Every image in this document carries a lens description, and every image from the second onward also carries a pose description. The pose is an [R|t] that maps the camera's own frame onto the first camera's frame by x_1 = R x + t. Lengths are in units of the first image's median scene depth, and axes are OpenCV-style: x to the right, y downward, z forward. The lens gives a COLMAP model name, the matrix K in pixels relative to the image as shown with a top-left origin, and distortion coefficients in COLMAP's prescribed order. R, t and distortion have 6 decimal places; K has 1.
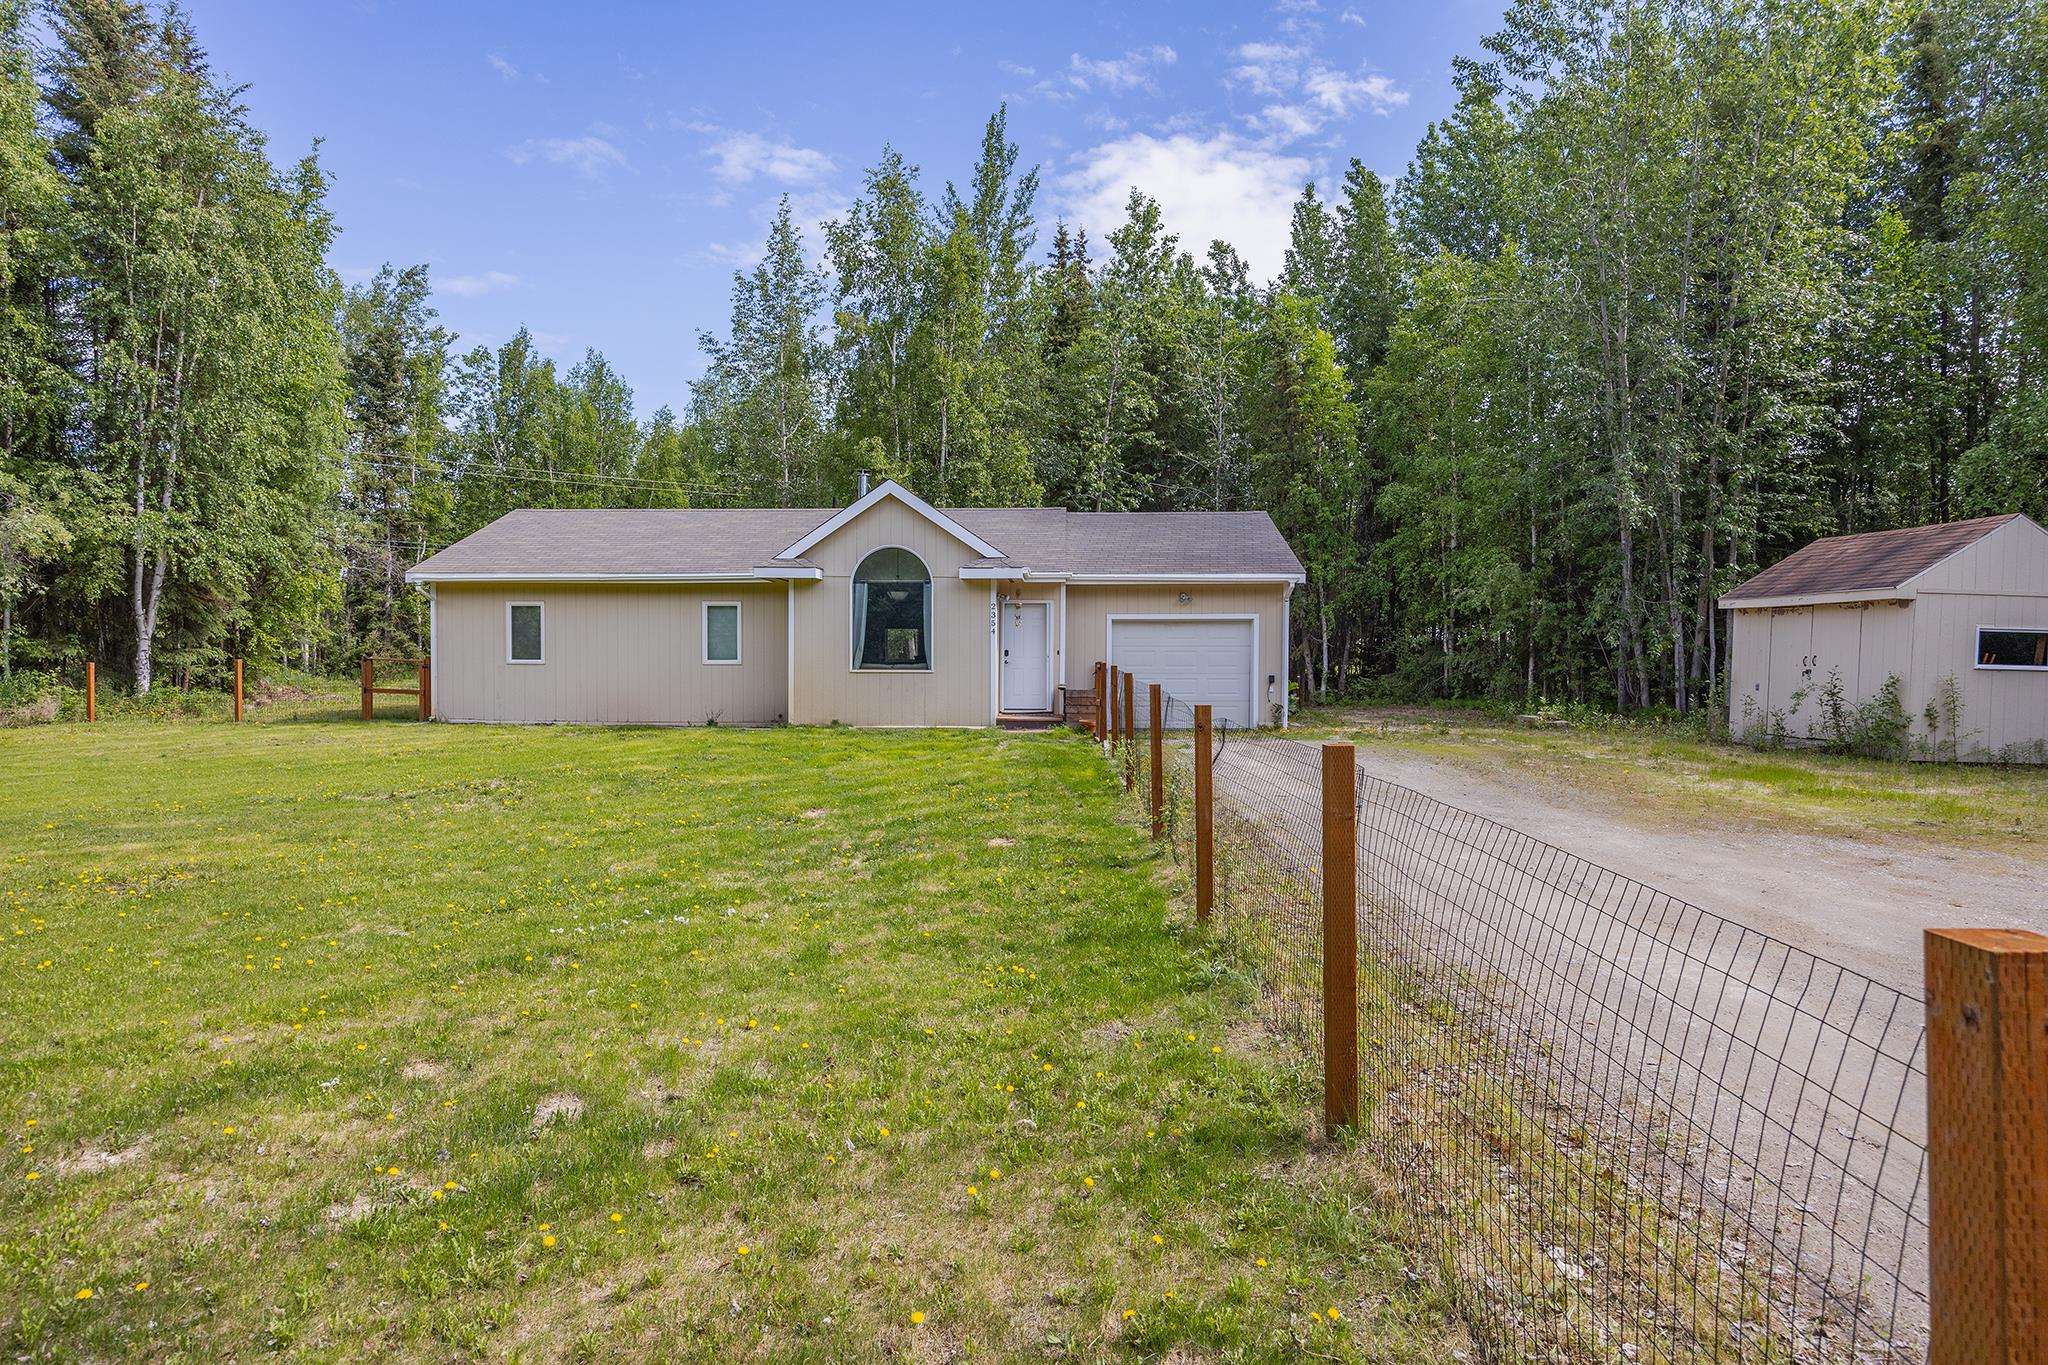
lens RADIAL K [[1088.1, 0, 1024.0], [0, 1088.1, 682.5], [0, 0, 1]] dist [-0.004689, -0.001103]
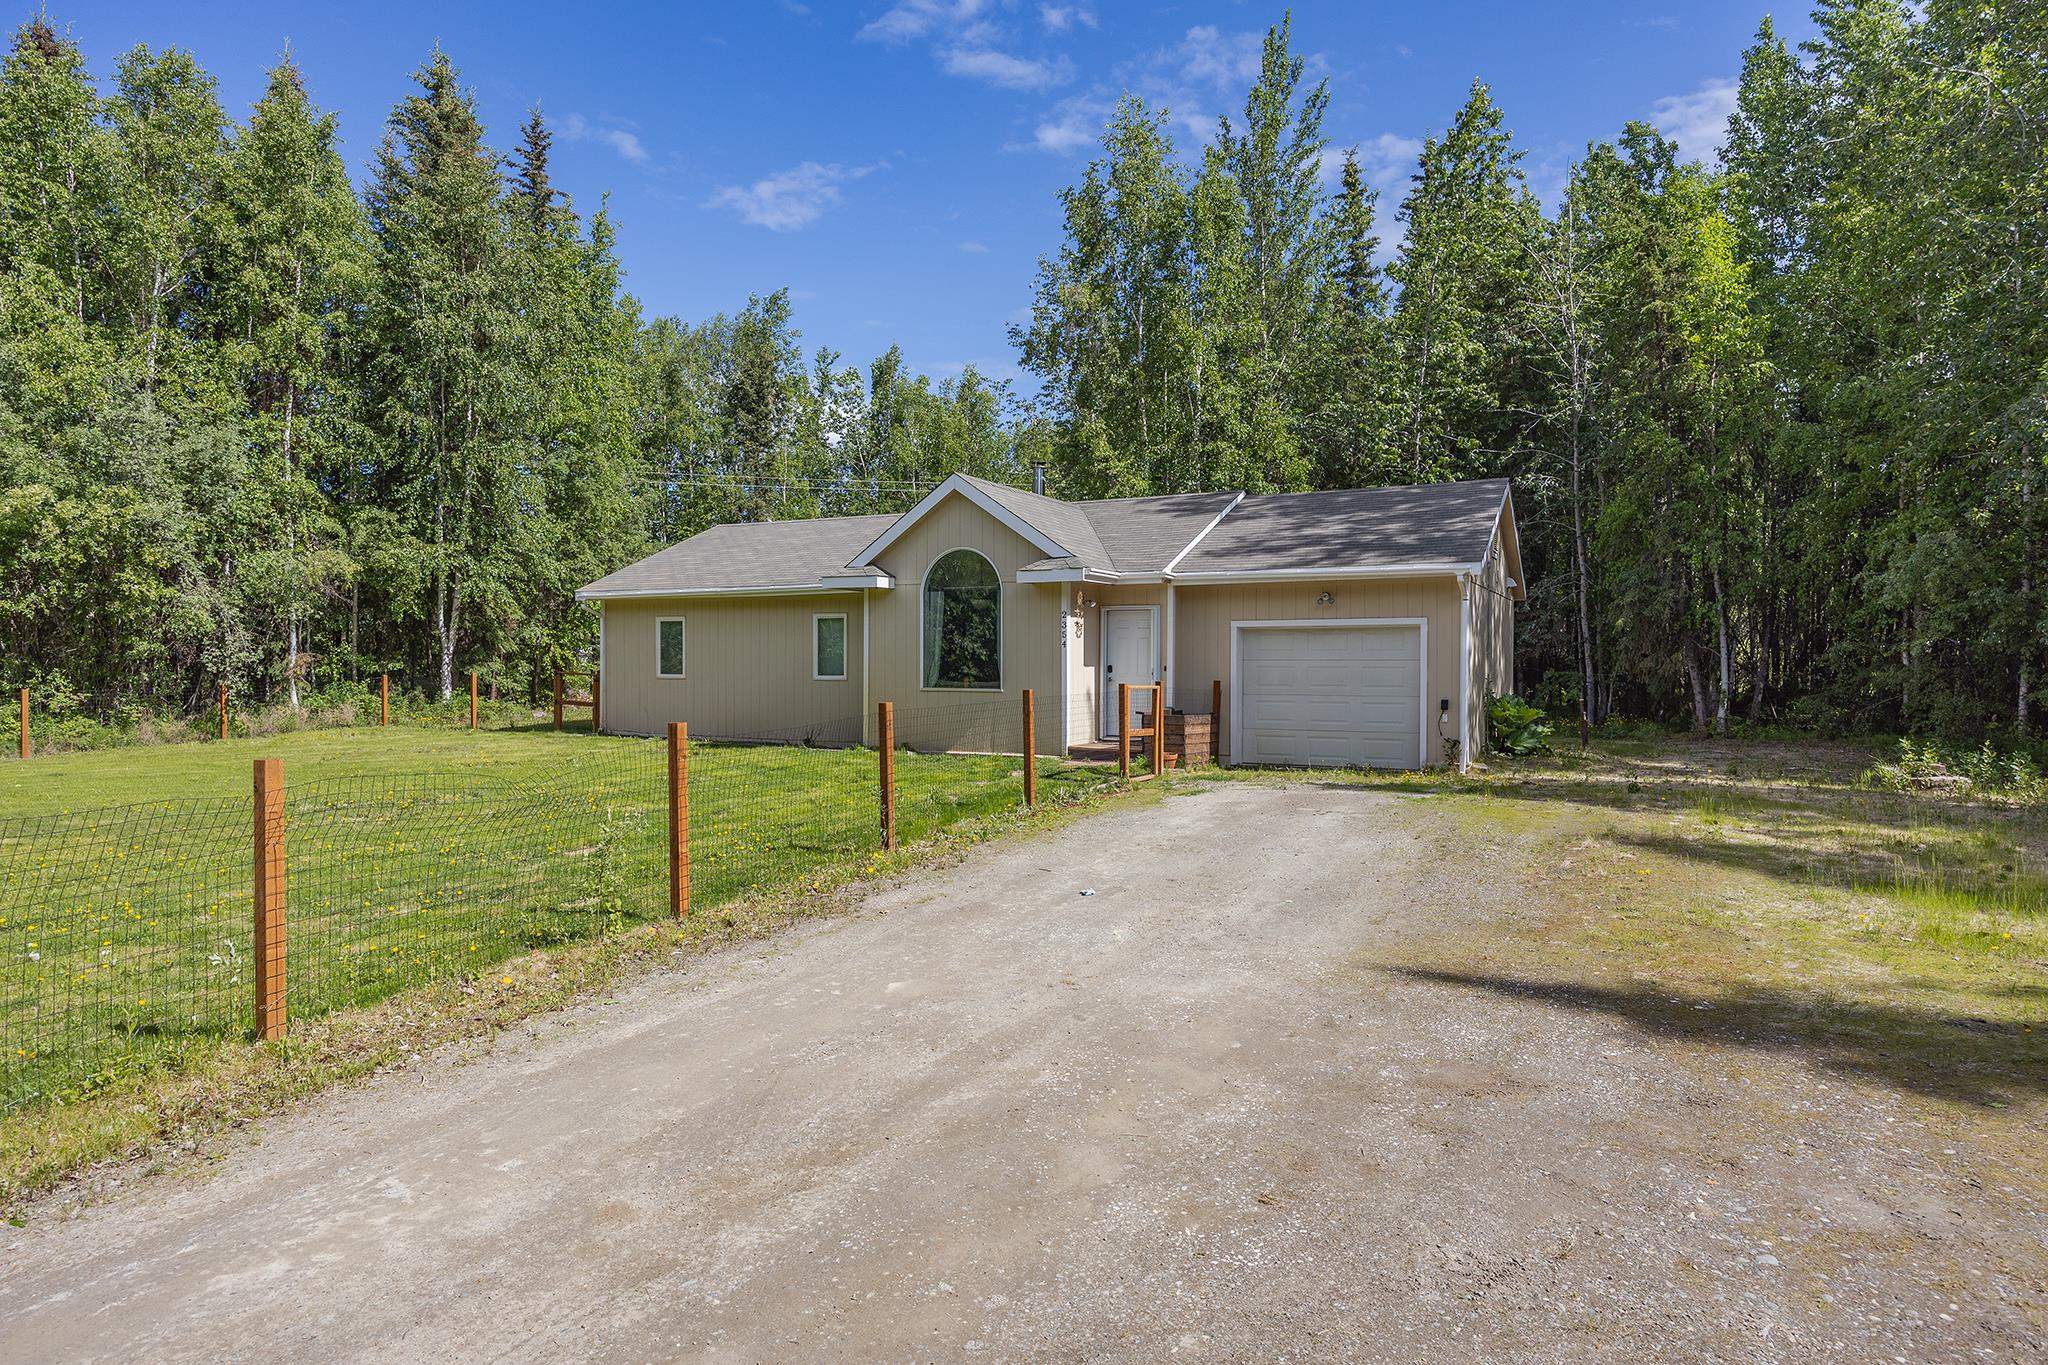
lens RADIAL K [[1198.7, 0, 1024.0], [0, 1198.7, 682.5], [0, 0, 1]] dist [0.001457, -0.000561]
pose [[0.904351, 0.006526, -0.426740, 0.250155], [-0.009760, 0.999938, -0.005393, -0.008638], [0.426679, 0.009042, 0.904358, 0.103476]]
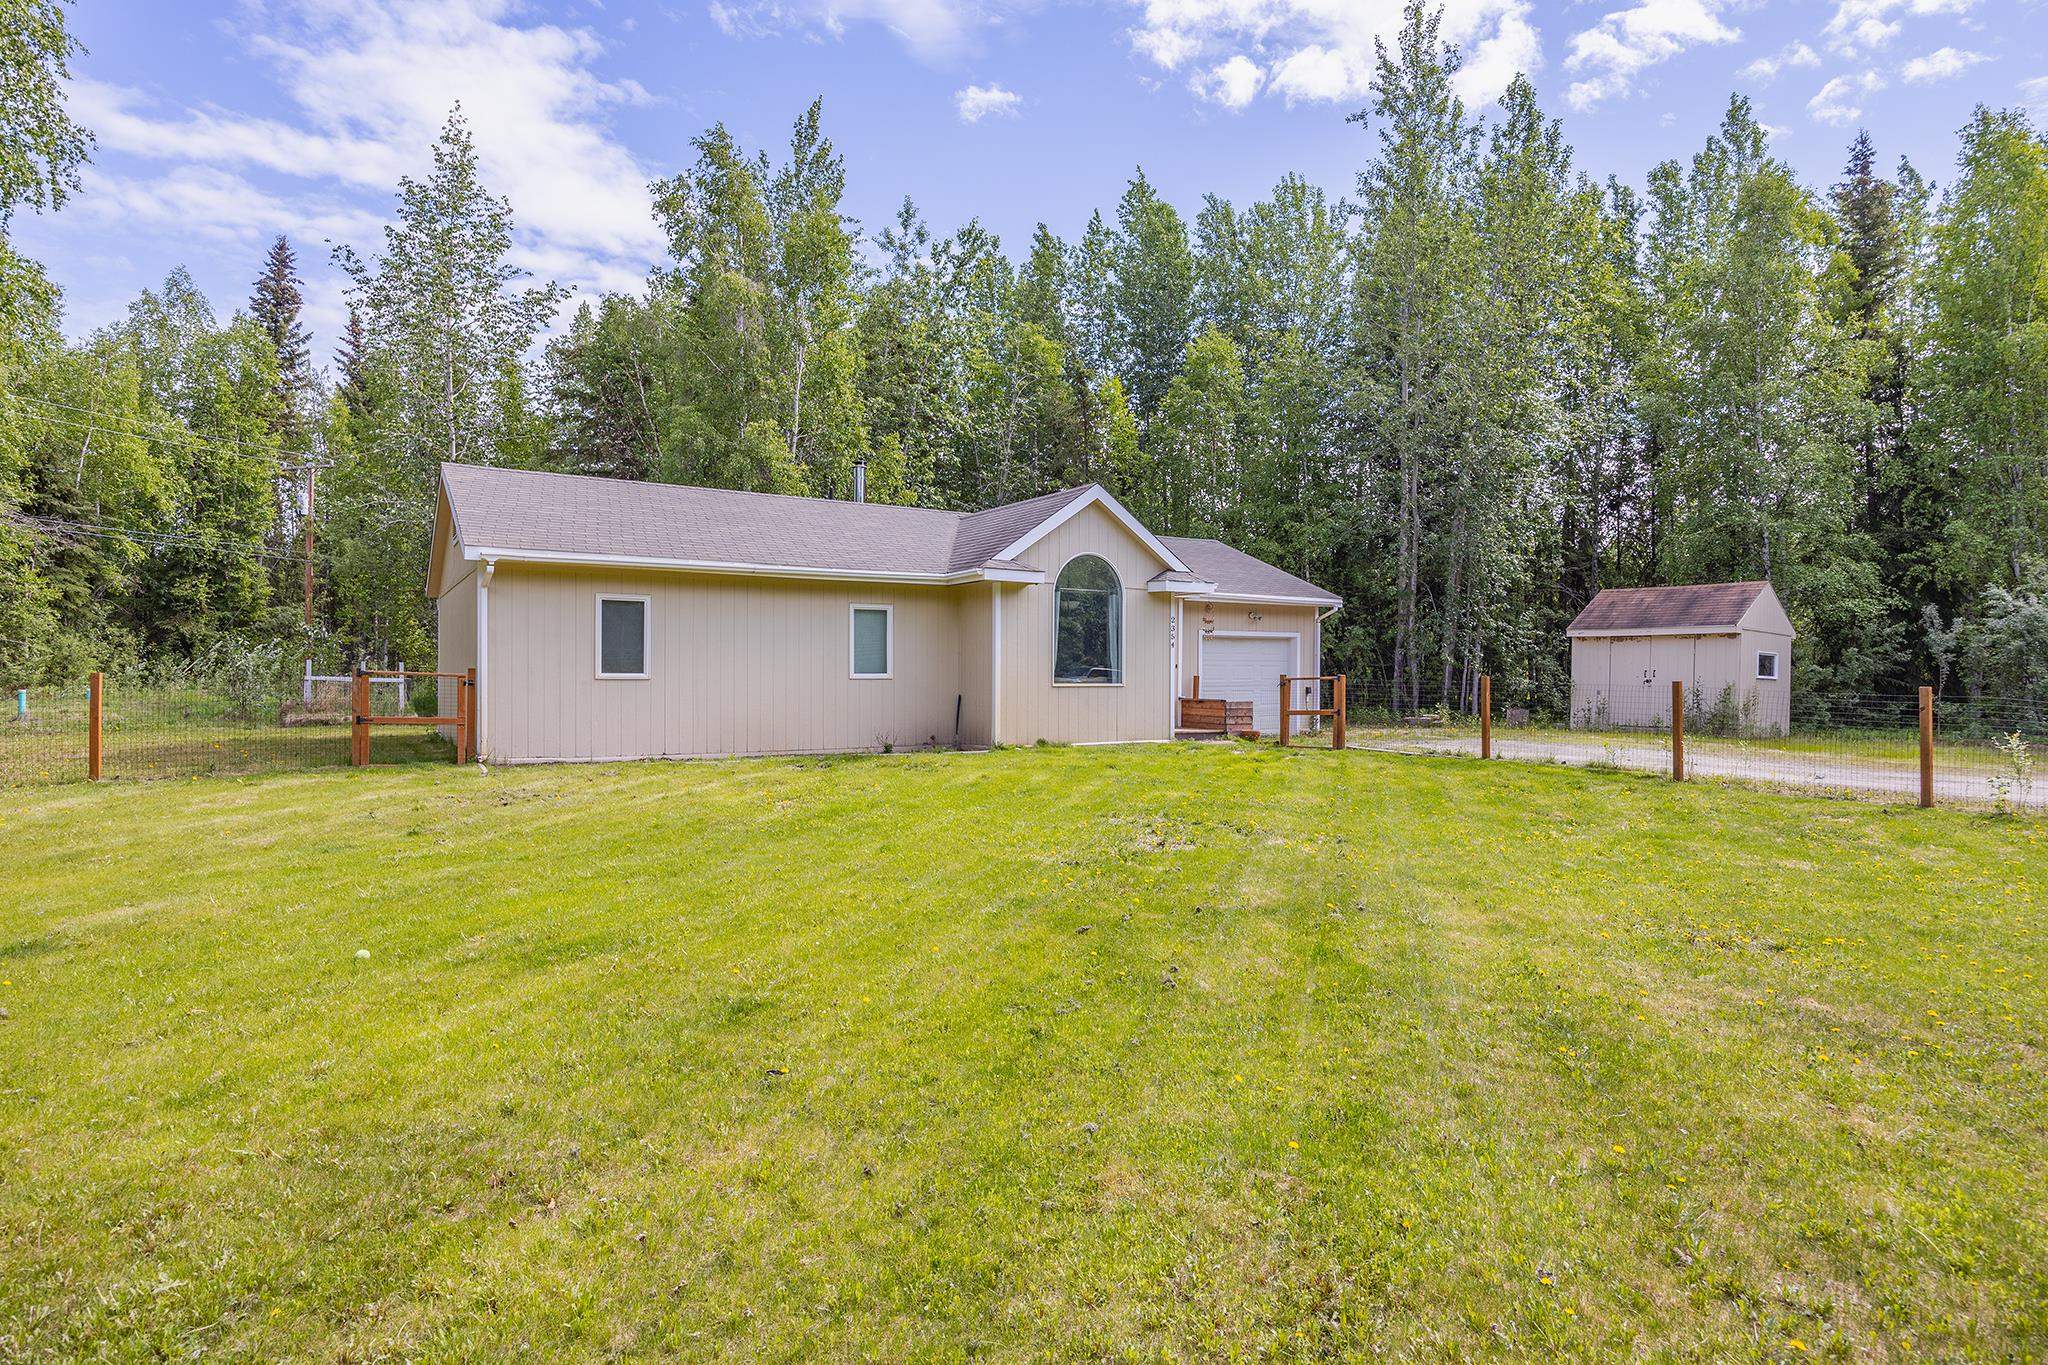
lens RADIAL K [[1088.1, 0, 1024.0], [0, 1088.1, 682.5], [0, 0, 1]] dist [-0.004689, -0.001103]
pose [[0.821597, -0.003519, 0.570058, -0.520677], [0.014186, 0.999797, -0.014274, 0.000045], [-0.569892, 0.019814, 0.821481, 0.187363]]
